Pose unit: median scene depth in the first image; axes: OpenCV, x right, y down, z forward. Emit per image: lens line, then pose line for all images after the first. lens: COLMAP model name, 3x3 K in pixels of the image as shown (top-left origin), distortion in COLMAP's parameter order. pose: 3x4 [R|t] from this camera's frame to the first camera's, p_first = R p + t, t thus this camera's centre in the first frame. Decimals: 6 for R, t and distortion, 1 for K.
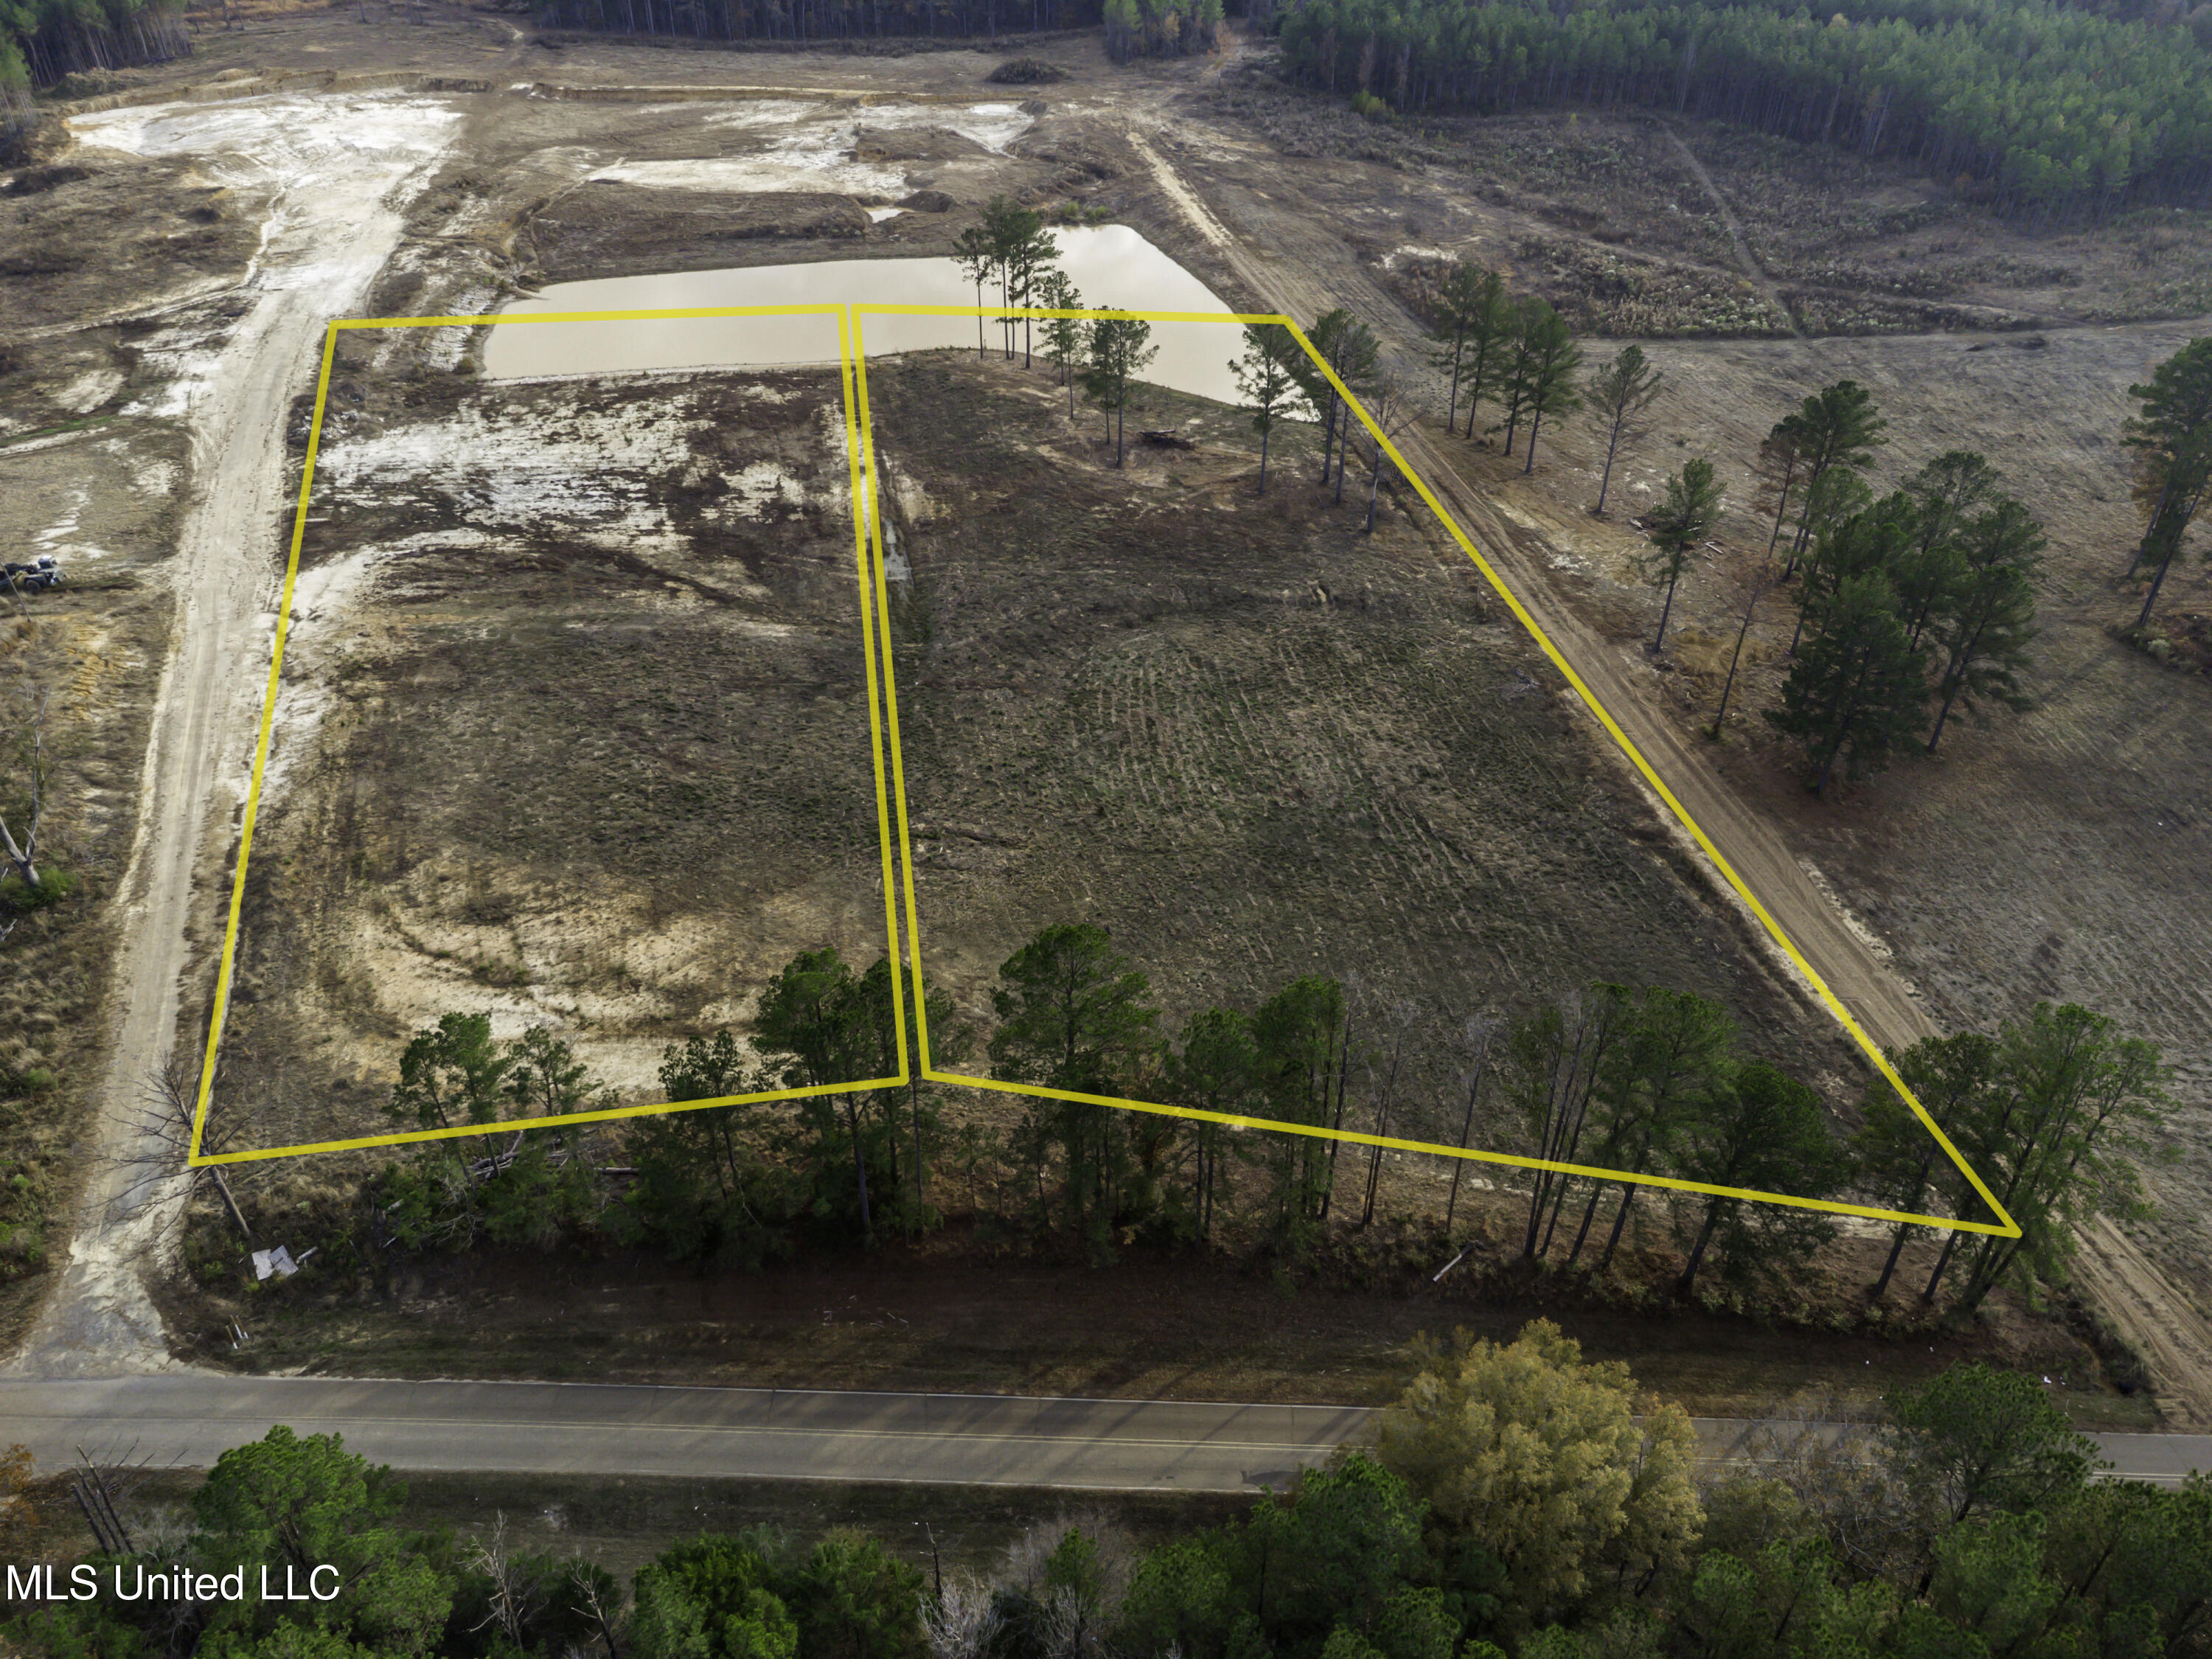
lens RADIAL K [[1663.1, 0, 1106.0], [0, 1663.1, 829.5], [0, 0, 1]] dist [-0.038719, 0.092717]
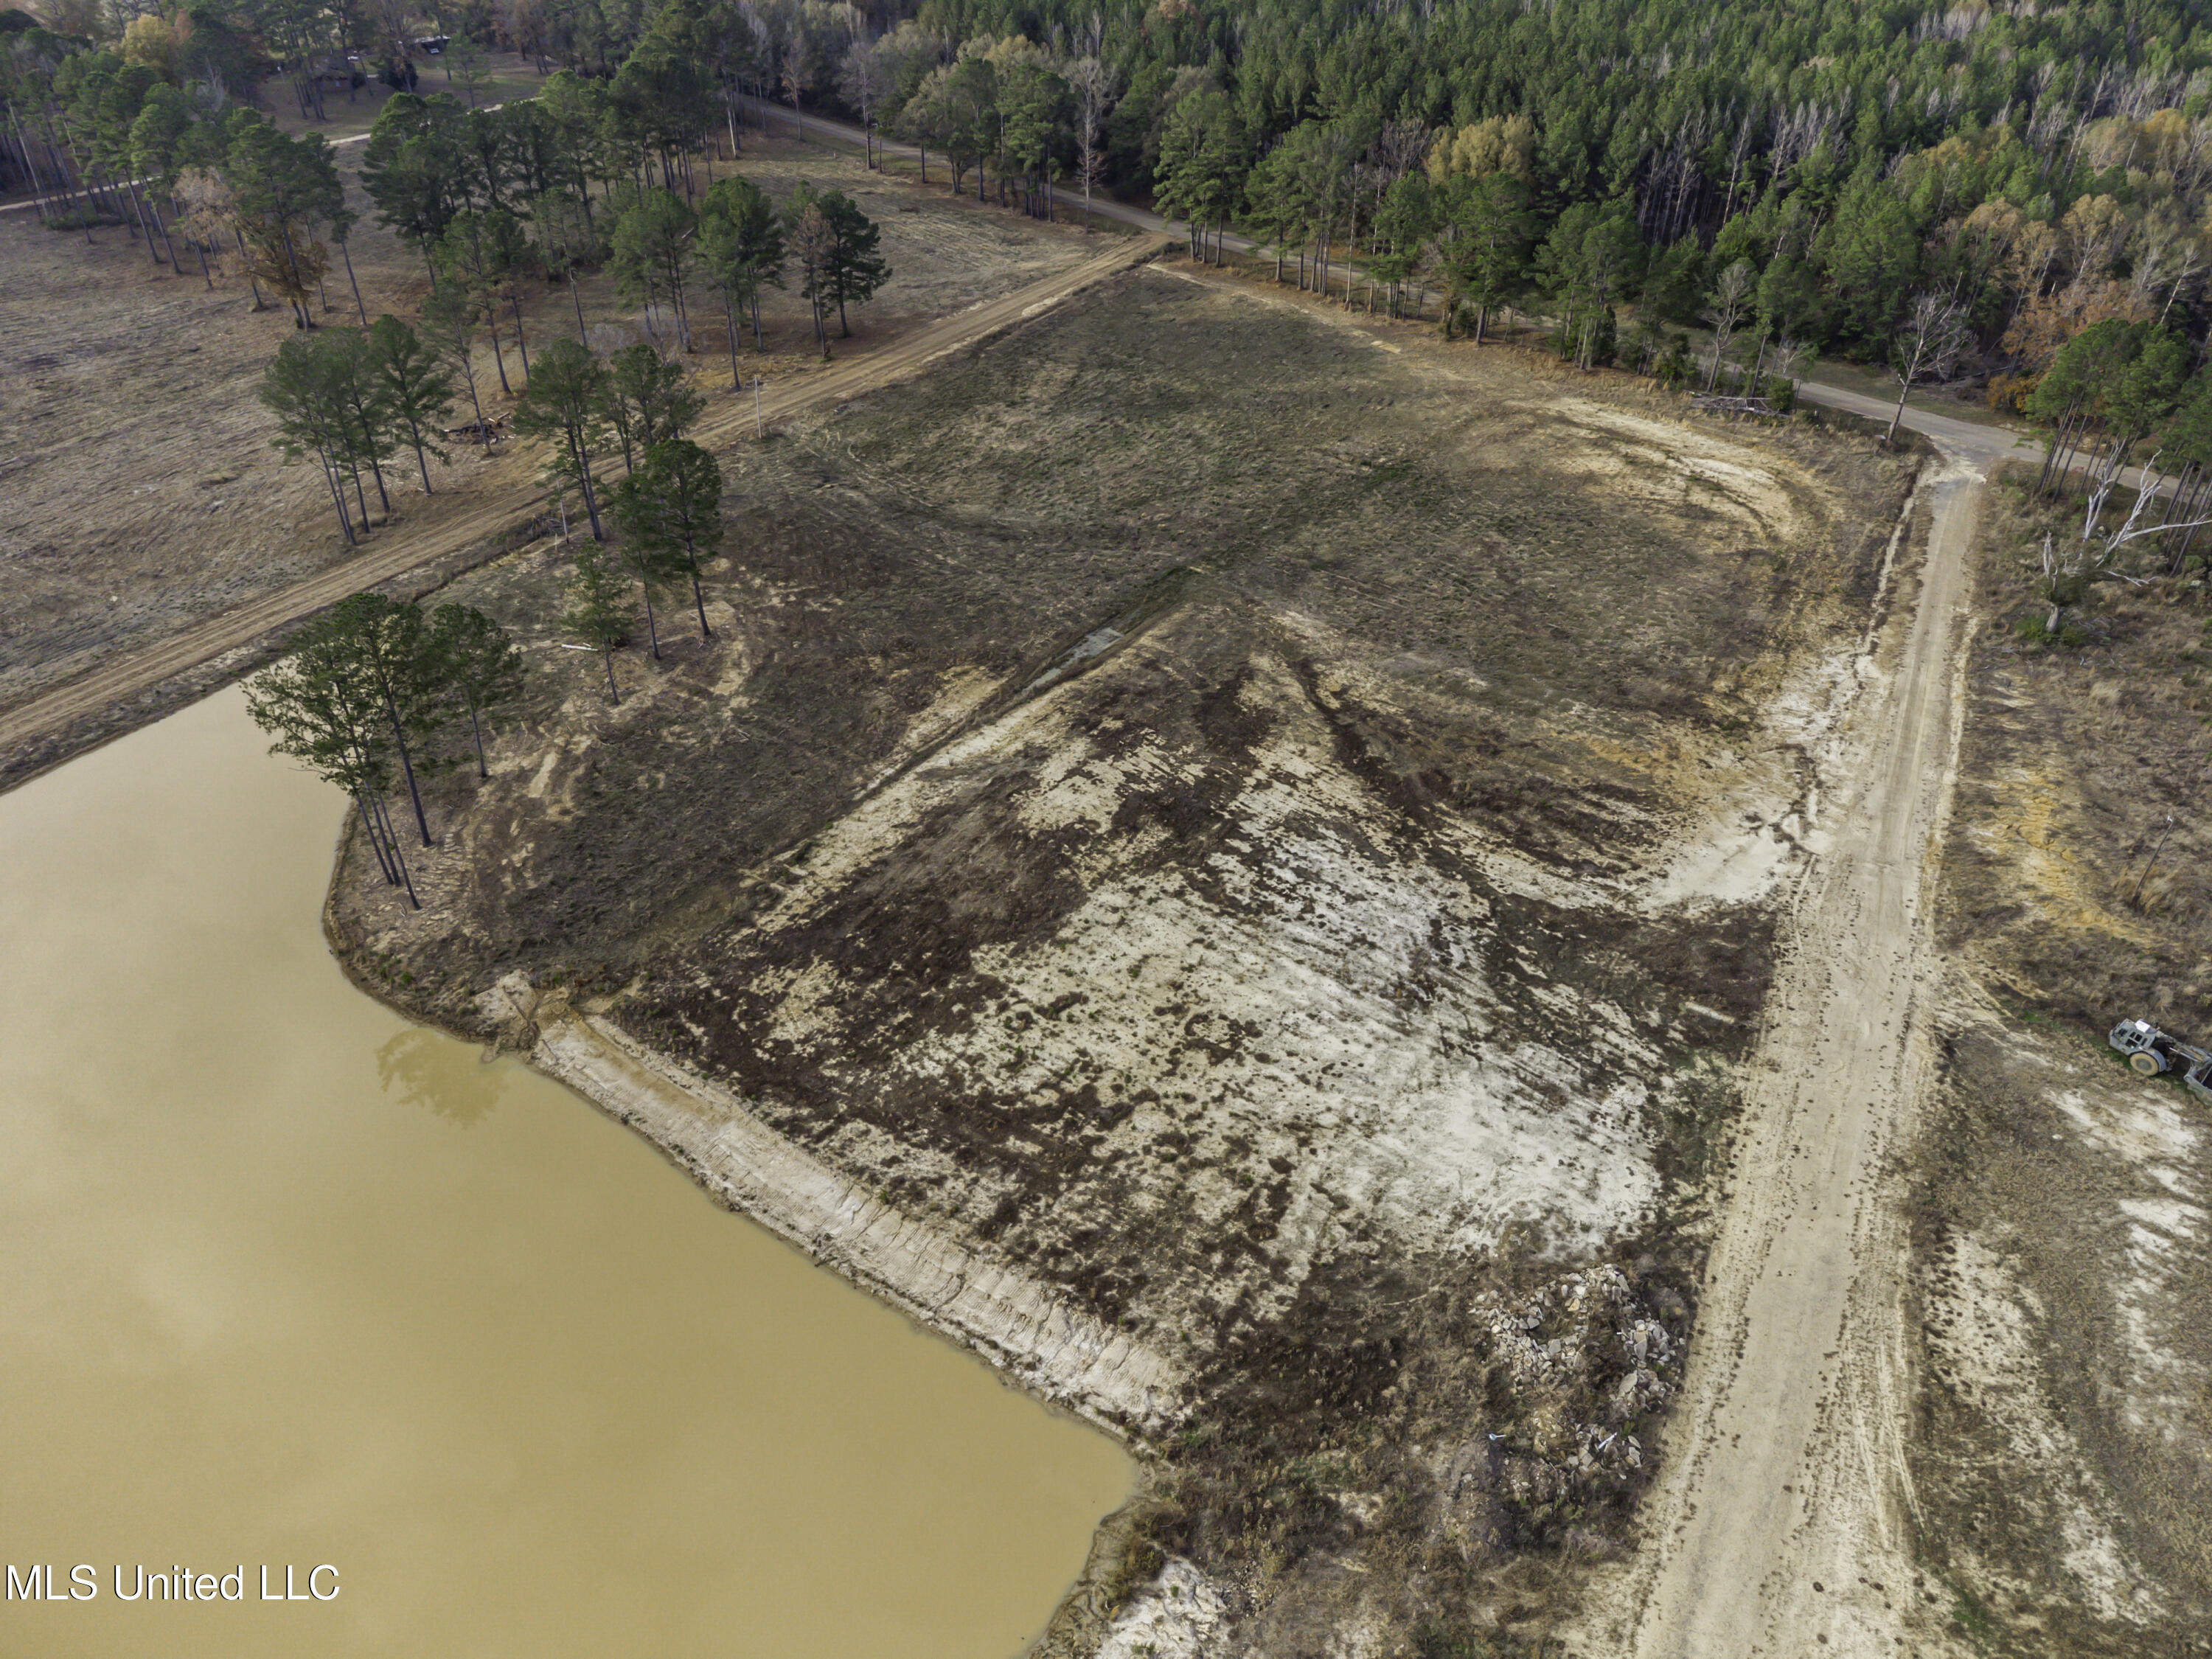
lens RADIAL K [[1653.4, 0, 1106.0], [0, 1653.4, 829.5], [0, 0, 1]] dist [0.010161, 0.011689]
pose [[-0.697234, -0.425327, 0.577029, -0.638414], [0.418507, 0.412011, 0.809382, -0.776306], [-0.581994, 0.805819, -0.109265, 1.132167]]
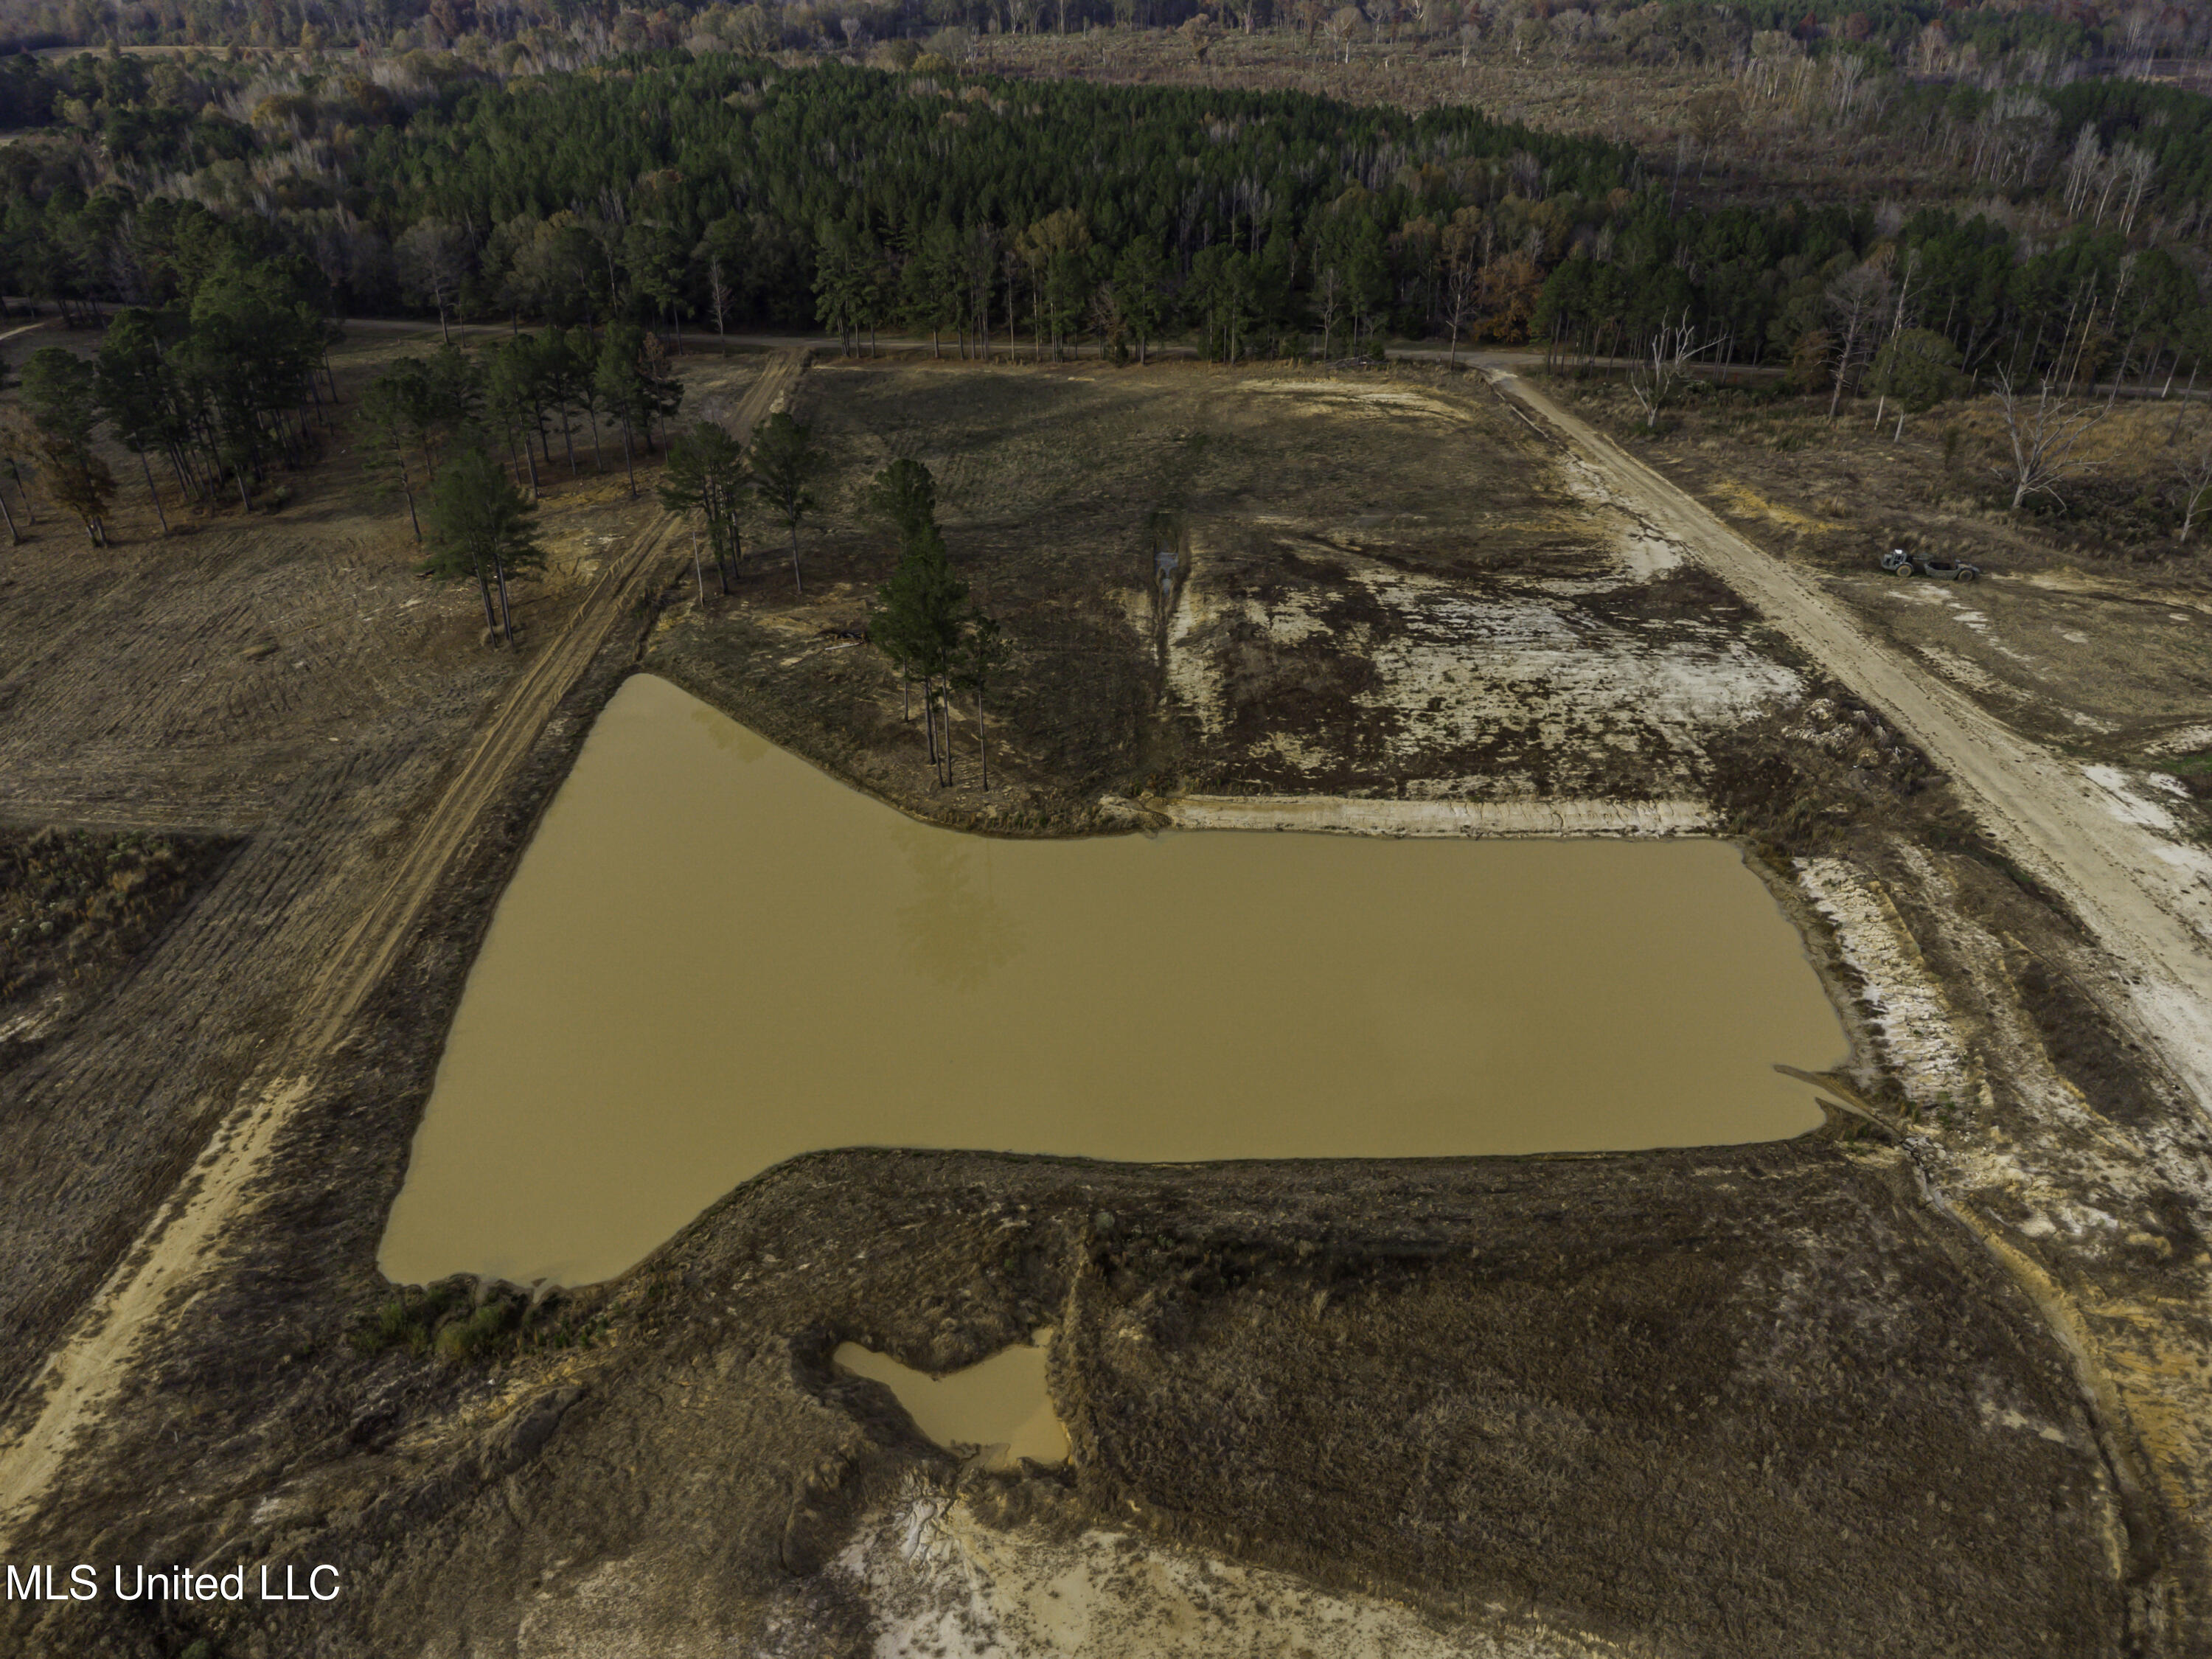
lens RADIAL K [[1655.4, 0, 1106.0], [0, 1655.4, 829.5], [0, 0, 1]] dist [0.005566, 0.012561]
pose [[-0.975981, -0.105019, 0.190874, -0.315526], [0.133181, 0.405753, 0.904228, -1.095318], [-0.172409, 0.907929, -0.382020, 1.569220]]
